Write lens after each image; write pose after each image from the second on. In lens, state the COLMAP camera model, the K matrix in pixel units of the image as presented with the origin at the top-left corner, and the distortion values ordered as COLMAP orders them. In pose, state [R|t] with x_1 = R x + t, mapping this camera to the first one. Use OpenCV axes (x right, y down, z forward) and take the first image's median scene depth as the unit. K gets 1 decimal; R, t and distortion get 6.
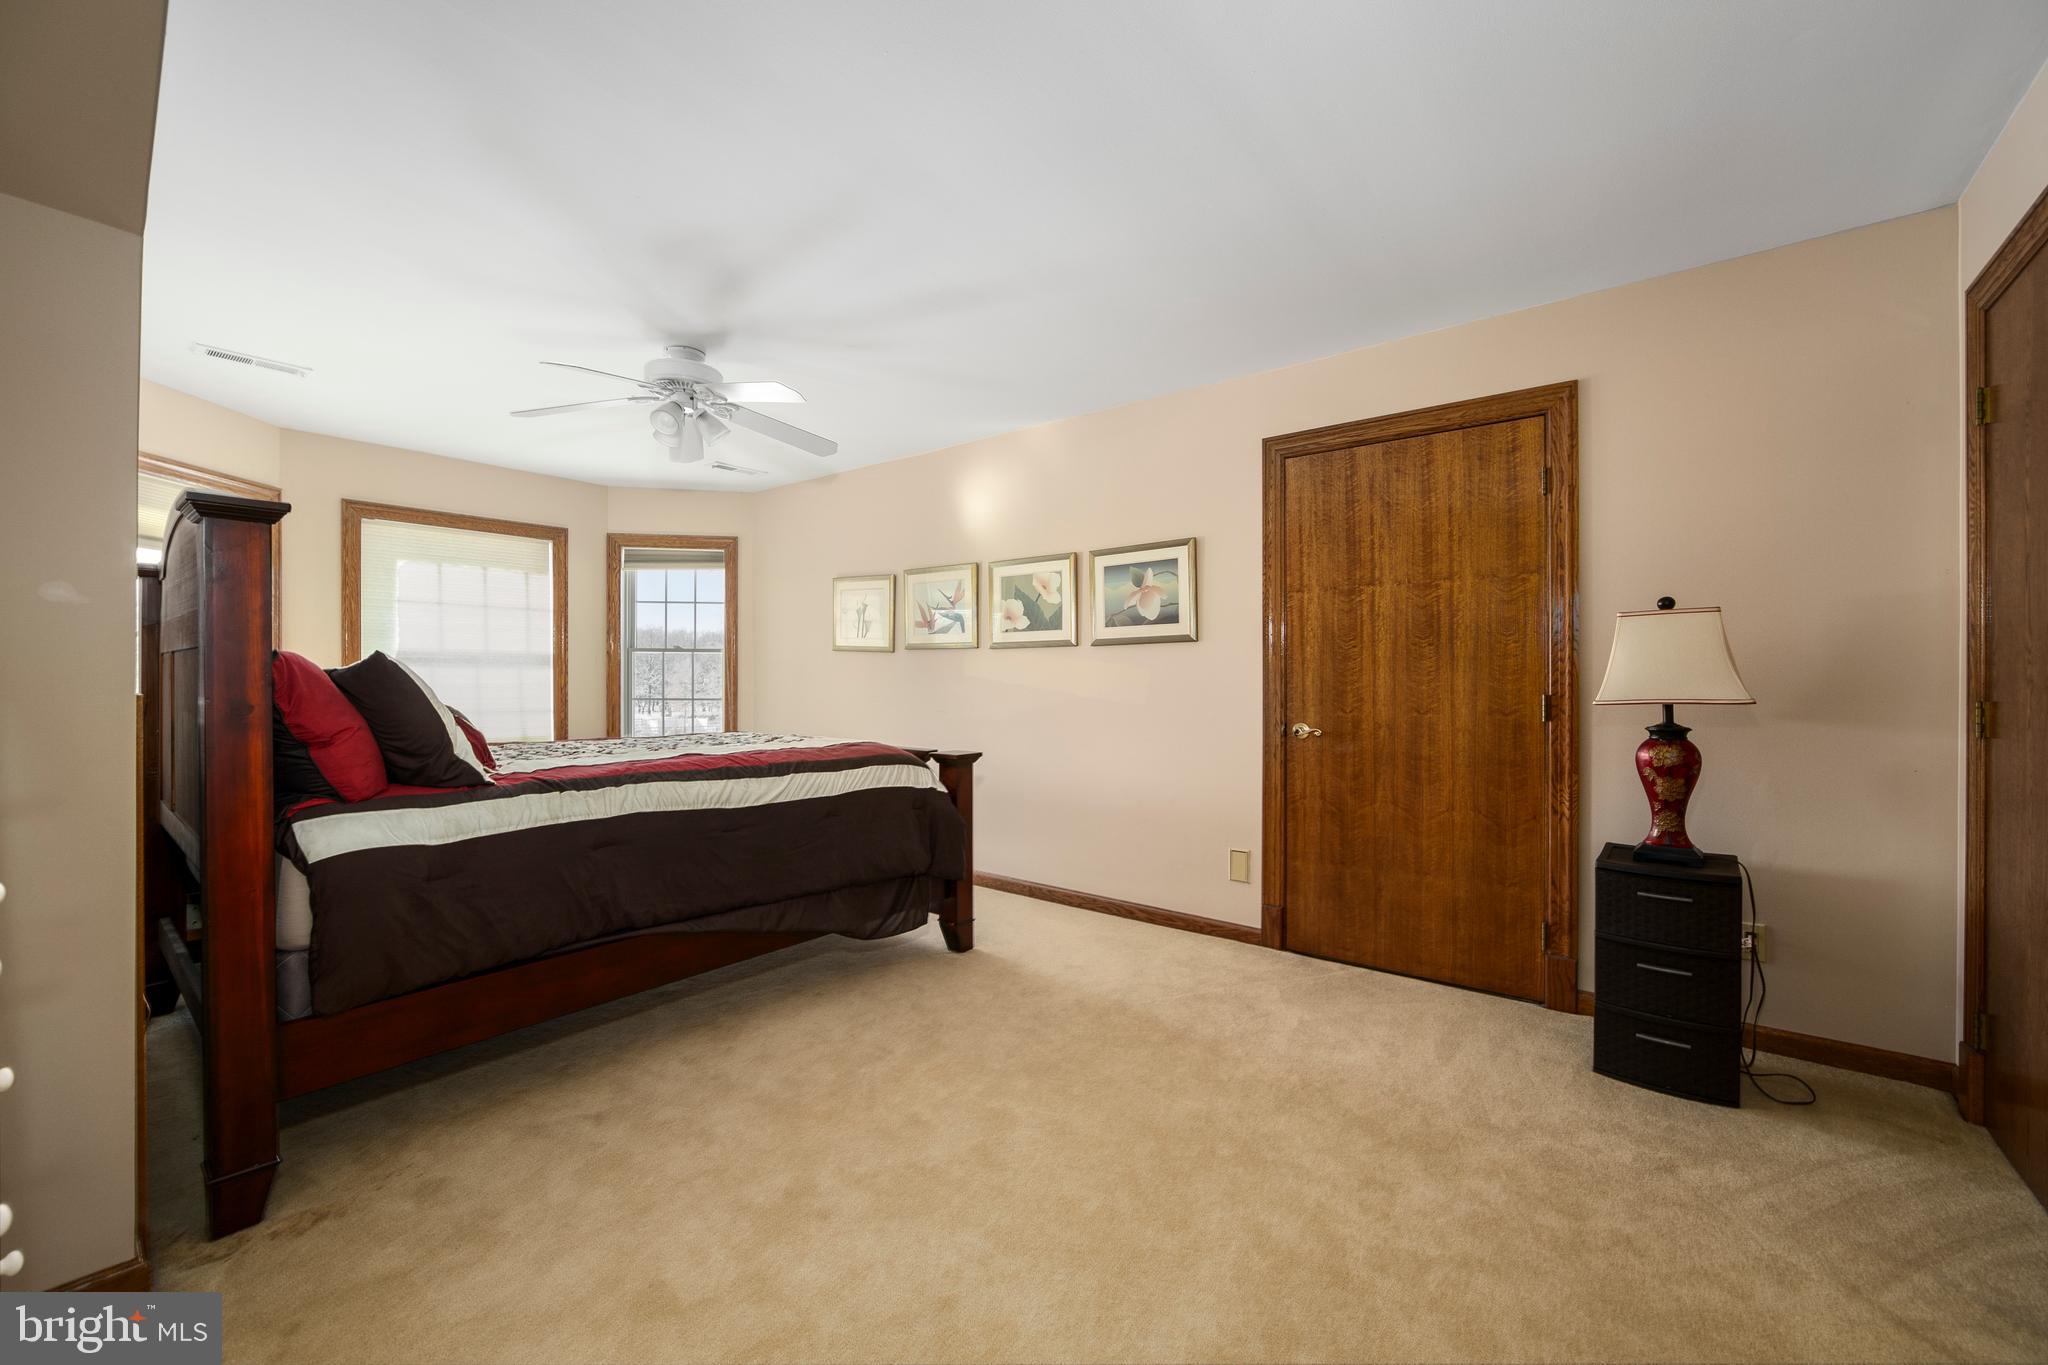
lens RADIAL K [[835.8, 0, 1018.7], [0, 835.8, 671.5], [0, 0, 1]] dist [0.001760, 0.000442]
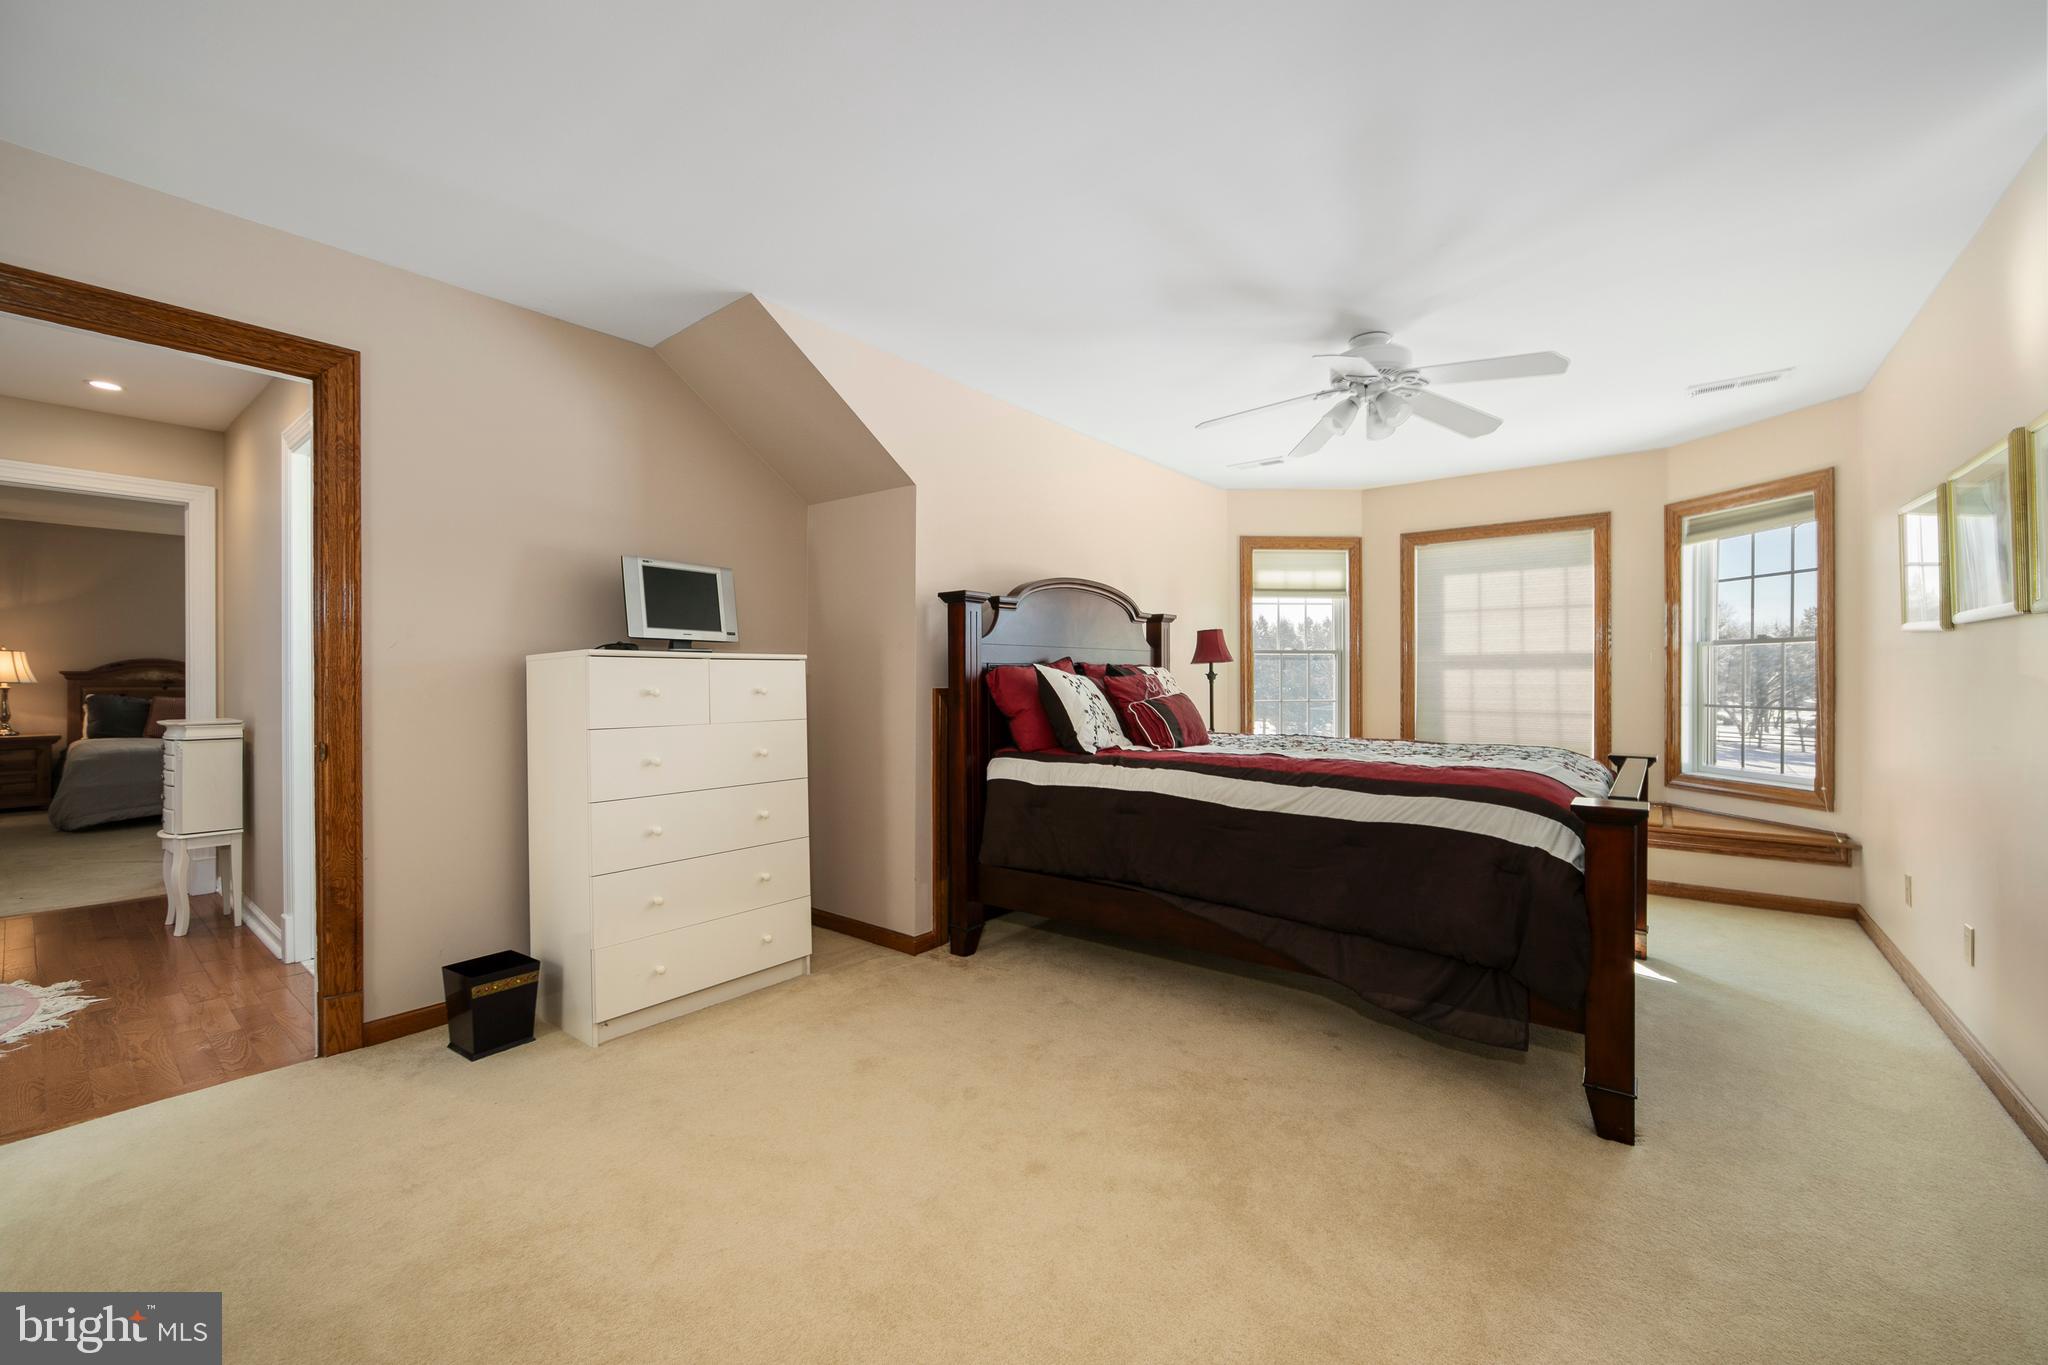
lens RADIAL K [[803.0, 0, 1000.6], [0, 803.0, 679.9], [0, 0, 1]] dist [-0.002598, 0.000052]
pose [[-0.003032, 0.001468, -0.999994, 0.489334], [0.010138, 0.999948, 0.001438, 0.000913], [0.999944, -0.010133, -0.003047, 0.545004]]
